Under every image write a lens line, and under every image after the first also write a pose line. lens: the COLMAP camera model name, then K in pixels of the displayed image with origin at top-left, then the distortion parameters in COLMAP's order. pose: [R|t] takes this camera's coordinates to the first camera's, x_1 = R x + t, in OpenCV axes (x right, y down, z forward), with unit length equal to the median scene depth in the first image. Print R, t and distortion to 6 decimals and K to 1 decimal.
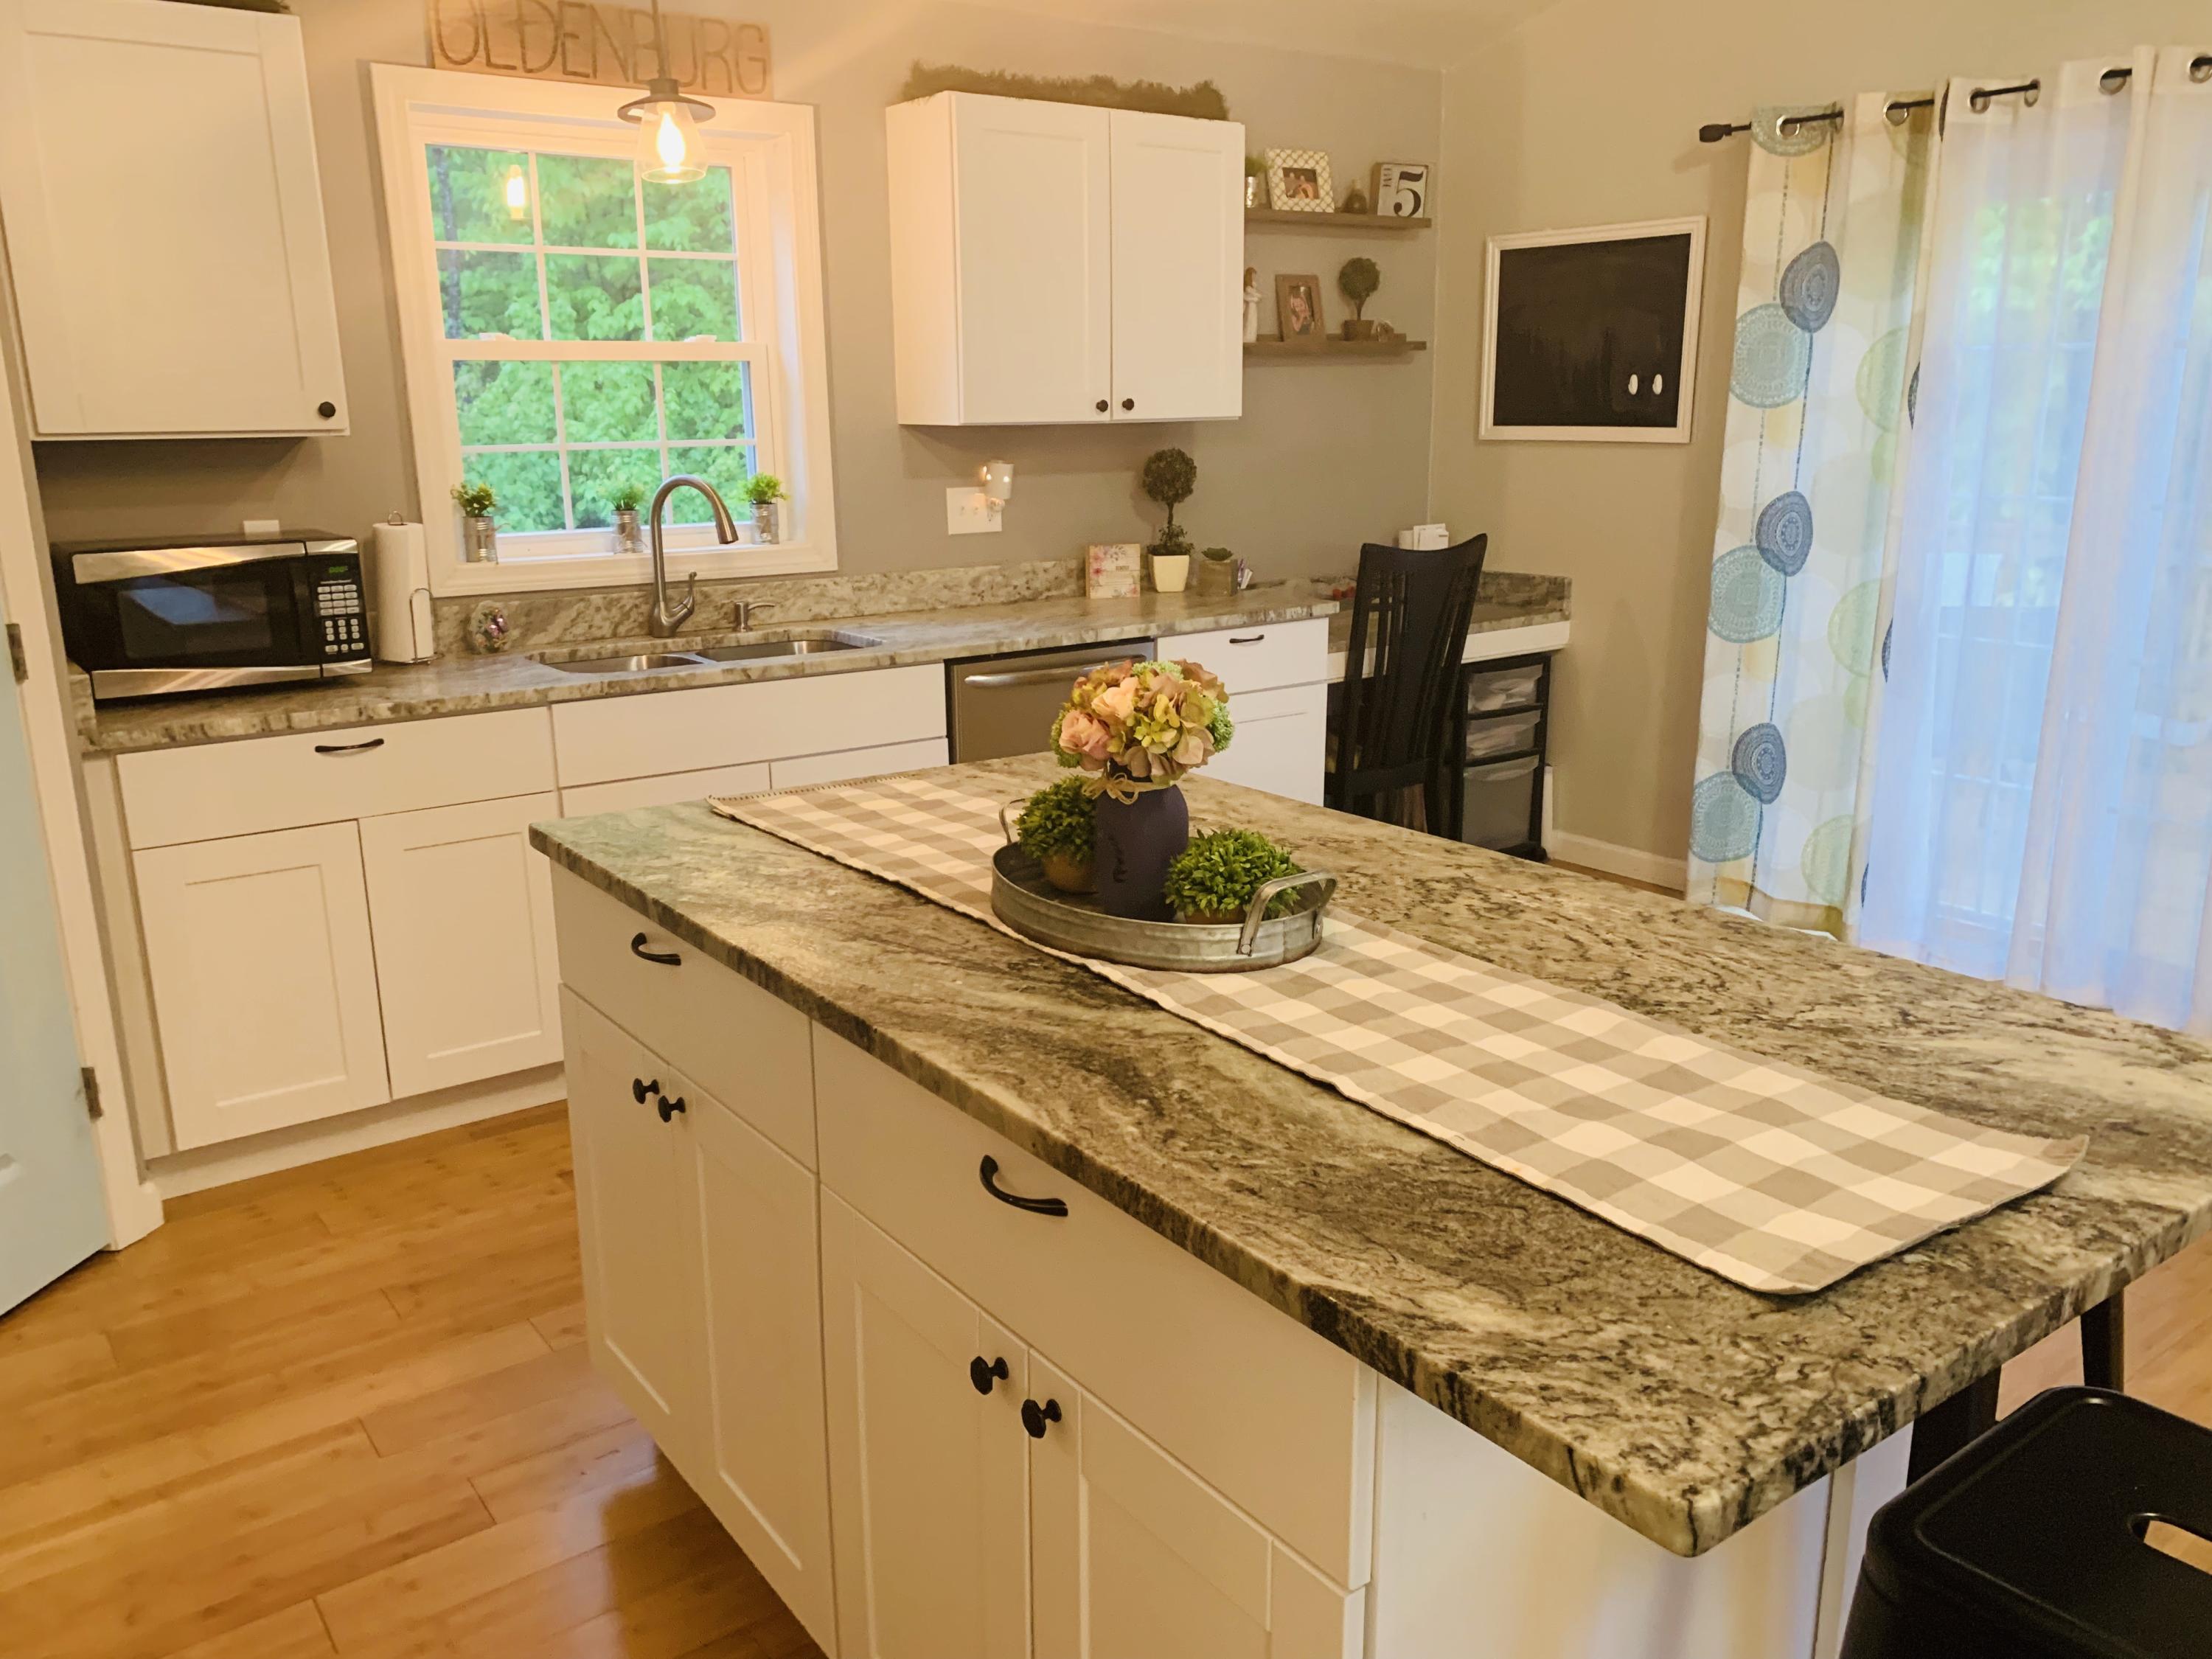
lens RADIAL K [[1691.2, 0, 1097.9], [0, 1691.2, 823.0], [0, 0, 1]] dist [0.050962, -0.068489]
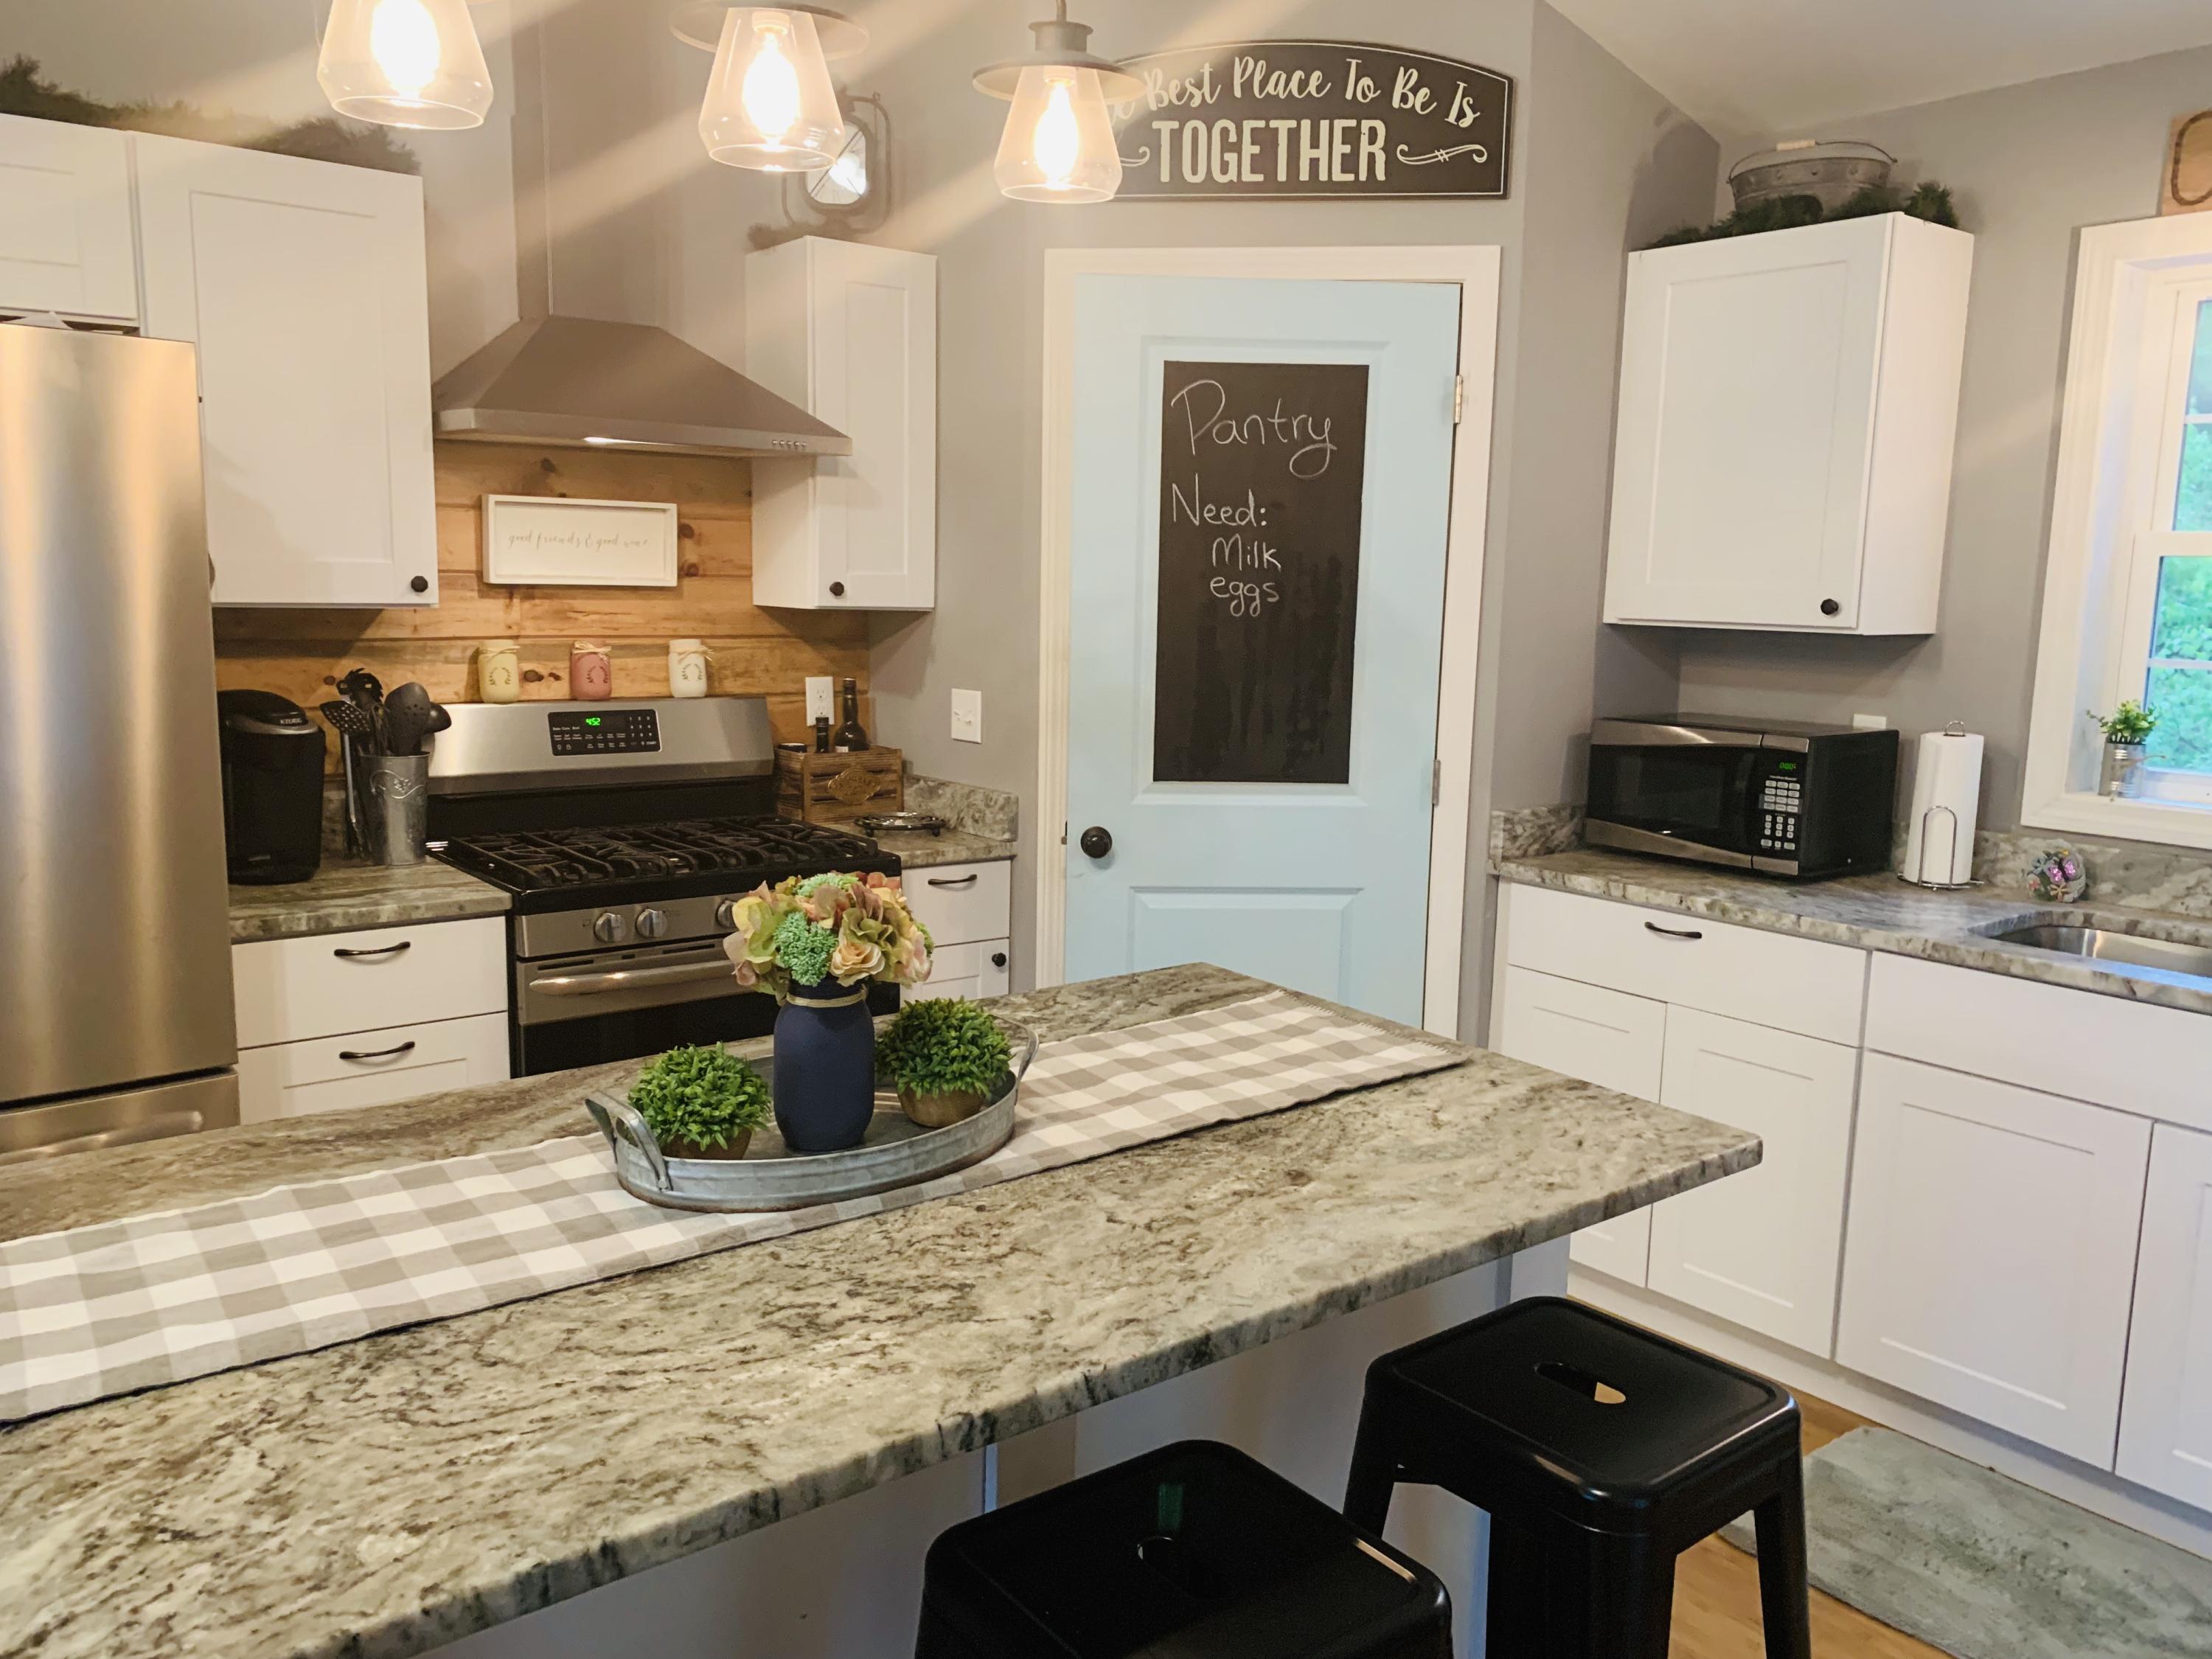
lens RADIAL K [[1674.3, 0, 1120.5], [0, 1674.3, 828.2], [0, 0, 1]] dist [0.064518, -0.099052]
pose [[0.042380, 0.162761, -0.985755, 0.453045], [-0.263061, 0.953645, 0.146150, -0.141877], [0.963848, 0.253120, 0.083232, 0.510267]]
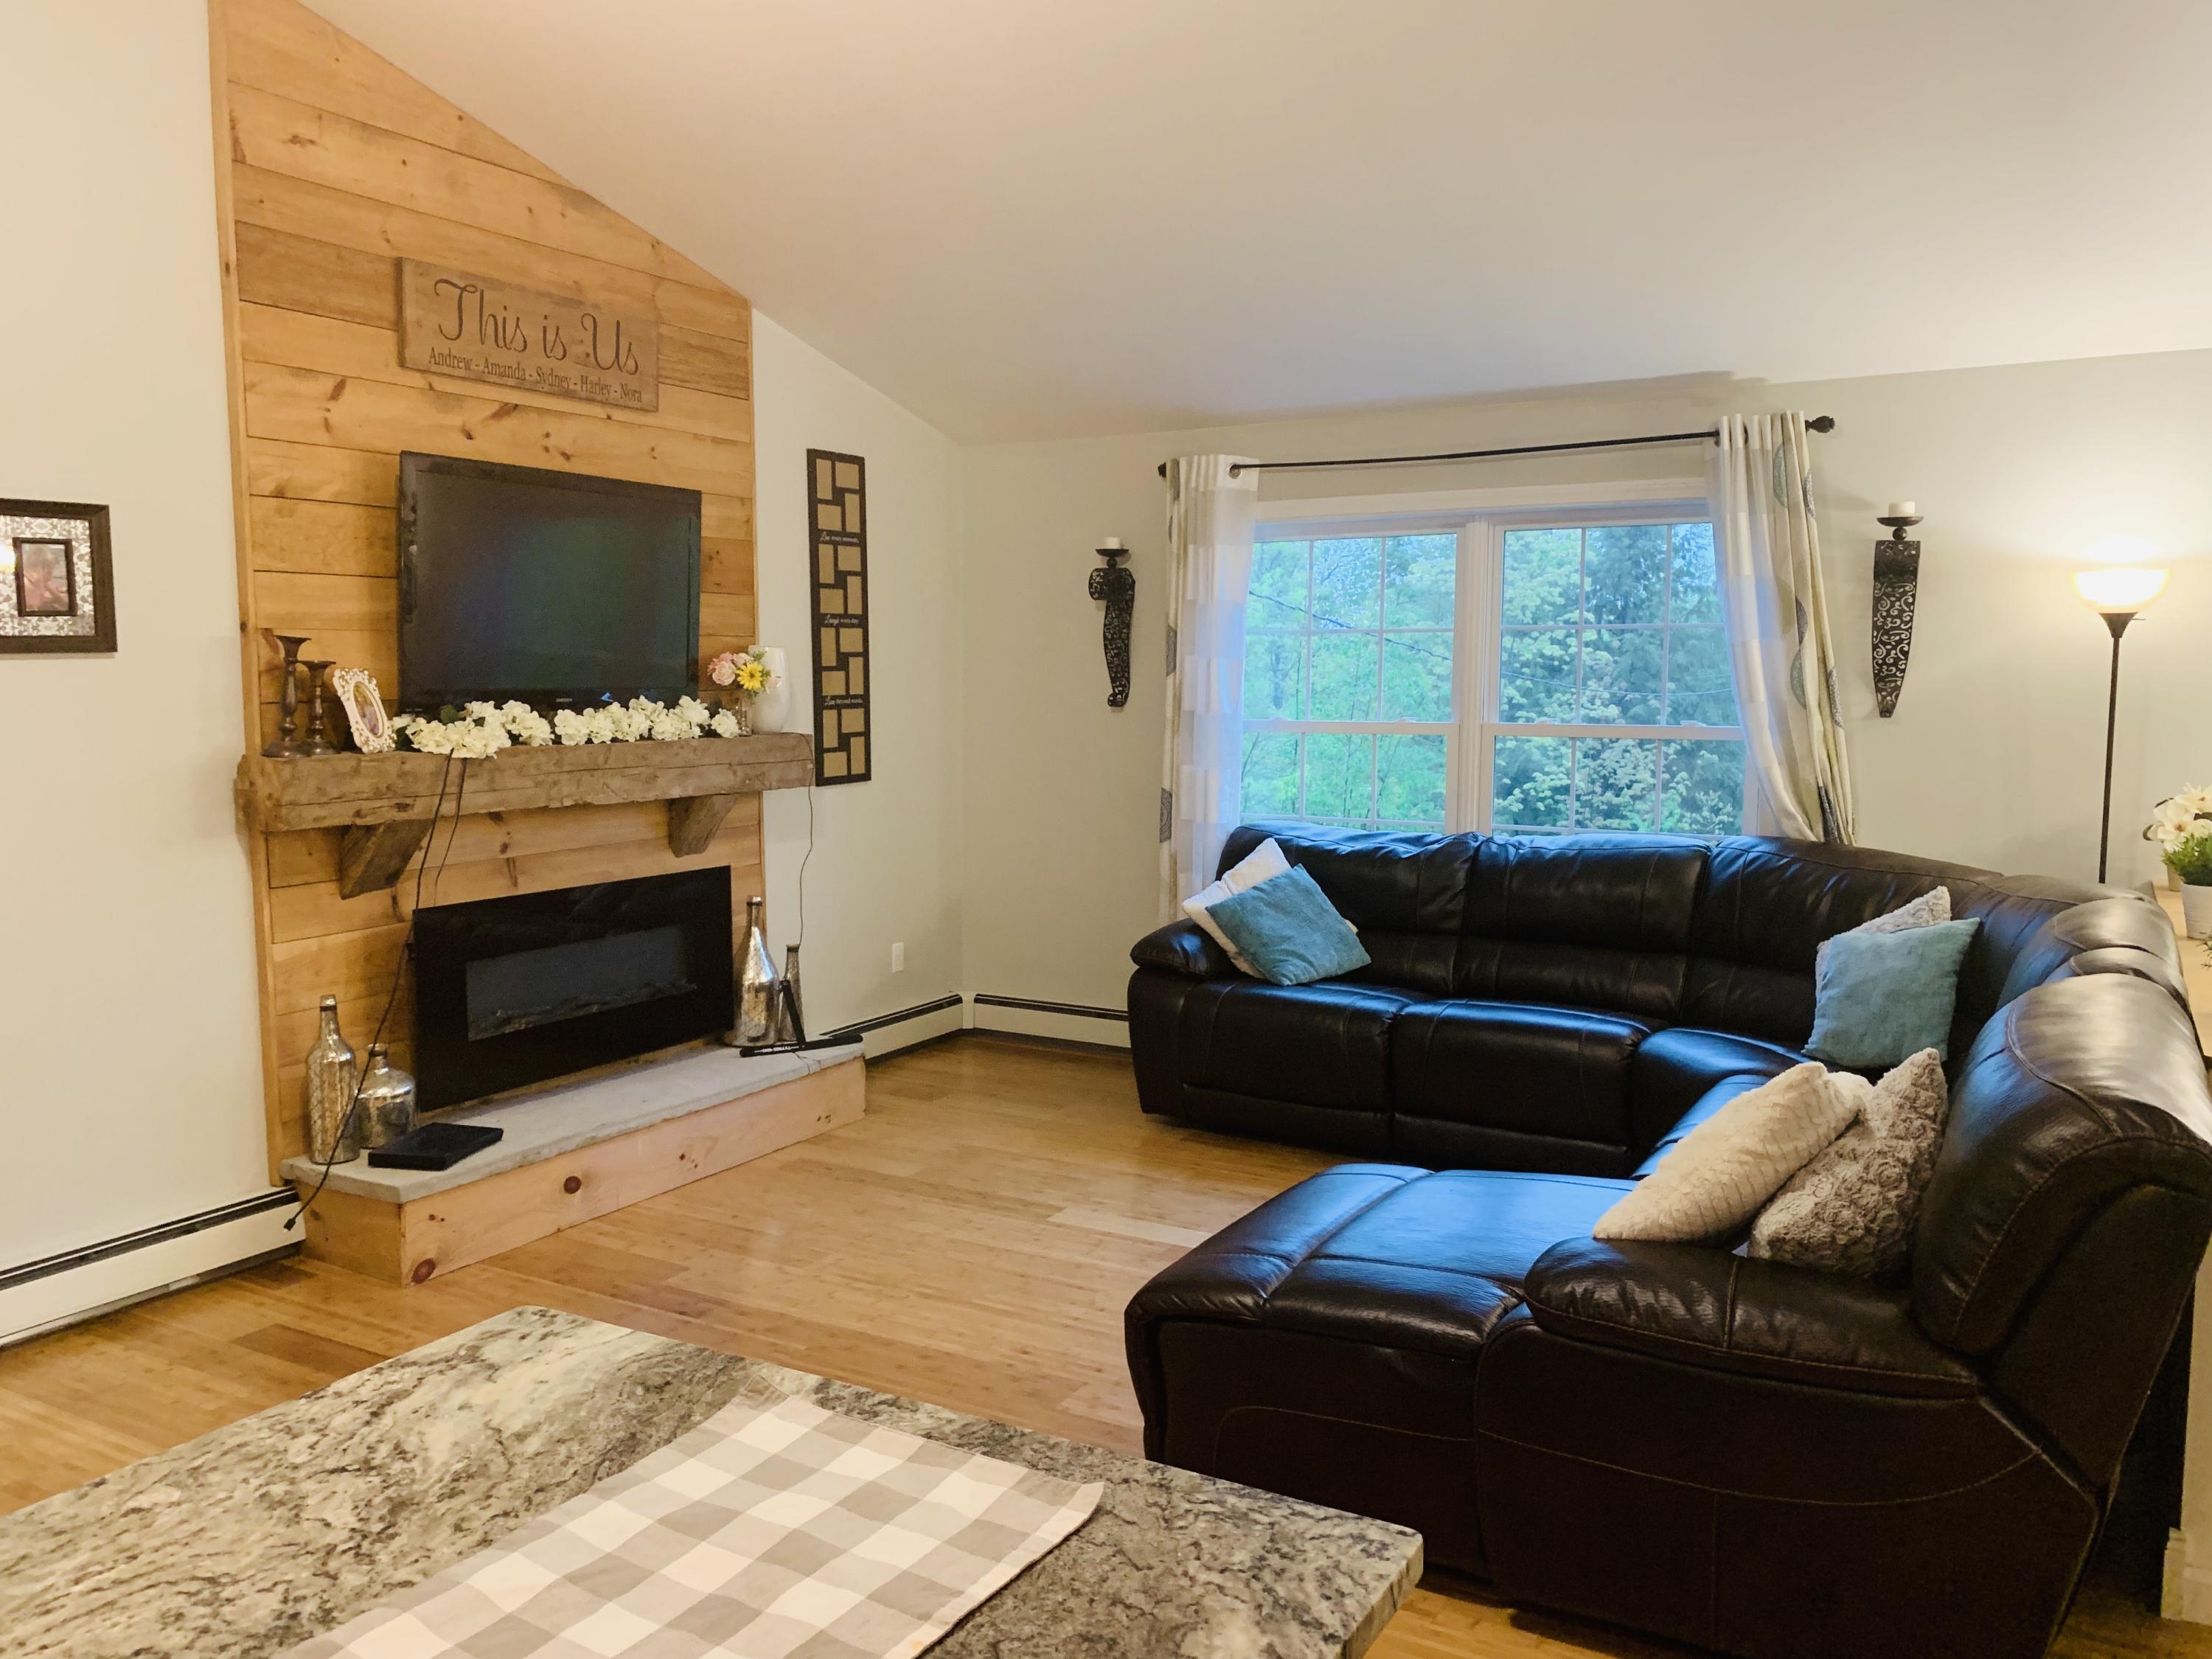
lens RADIAL K [[1686.4, 0, 1115.4], [0, 1686.4, 845.5], [0, 0, 1]] dist [0.025990, -0.028079]
pose [[-0.412662, -0.081805, 0.907203, -0.180682], [0.224370, 0.956143, 0.188277, -0.108525], [-0.882818, 0.281244, -0.376210, 0.369256]]
